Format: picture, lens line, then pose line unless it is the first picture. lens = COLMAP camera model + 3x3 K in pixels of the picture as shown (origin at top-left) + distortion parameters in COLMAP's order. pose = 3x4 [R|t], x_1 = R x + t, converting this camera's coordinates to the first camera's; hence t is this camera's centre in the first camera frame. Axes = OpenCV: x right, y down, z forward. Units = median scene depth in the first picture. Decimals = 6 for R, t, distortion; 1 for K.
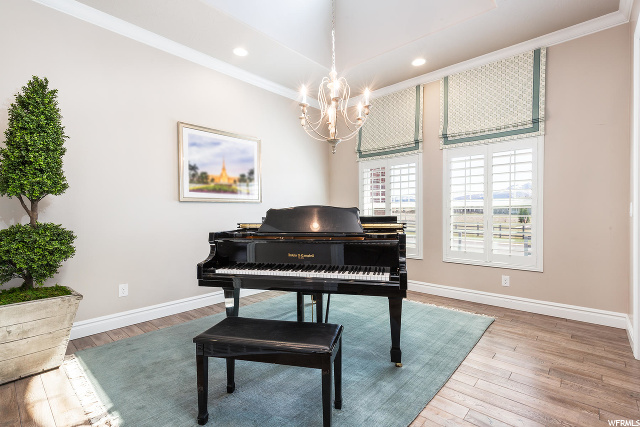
lens RADIAL K [[285.8, 0, 318.4], [0, 285.8, 211.5], [0, 0, 1]] dist [0.017489, 0.000037]
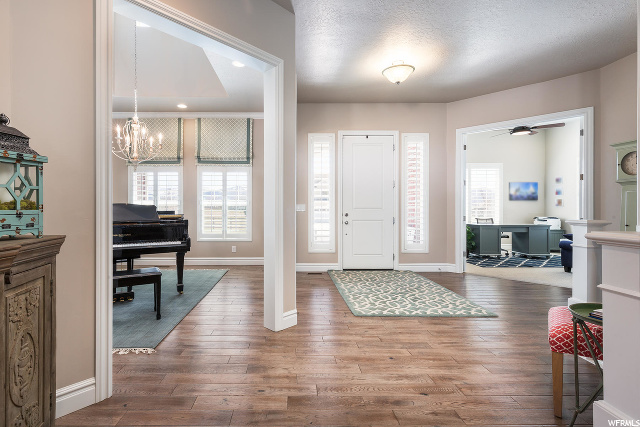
lens RADIAL K [[285.8, 0, 318.4], [0, 285.8, 211.5], [0, 0, 1]] dist [0.017489, 0.000037]
pose [[0.651284, -0.004302, 0.758822, -0.304578], [-0.005763, 0.999927, 0.010616, -0.000784], [-0.758812, -0.011287, 0.651212, -0.475179]]
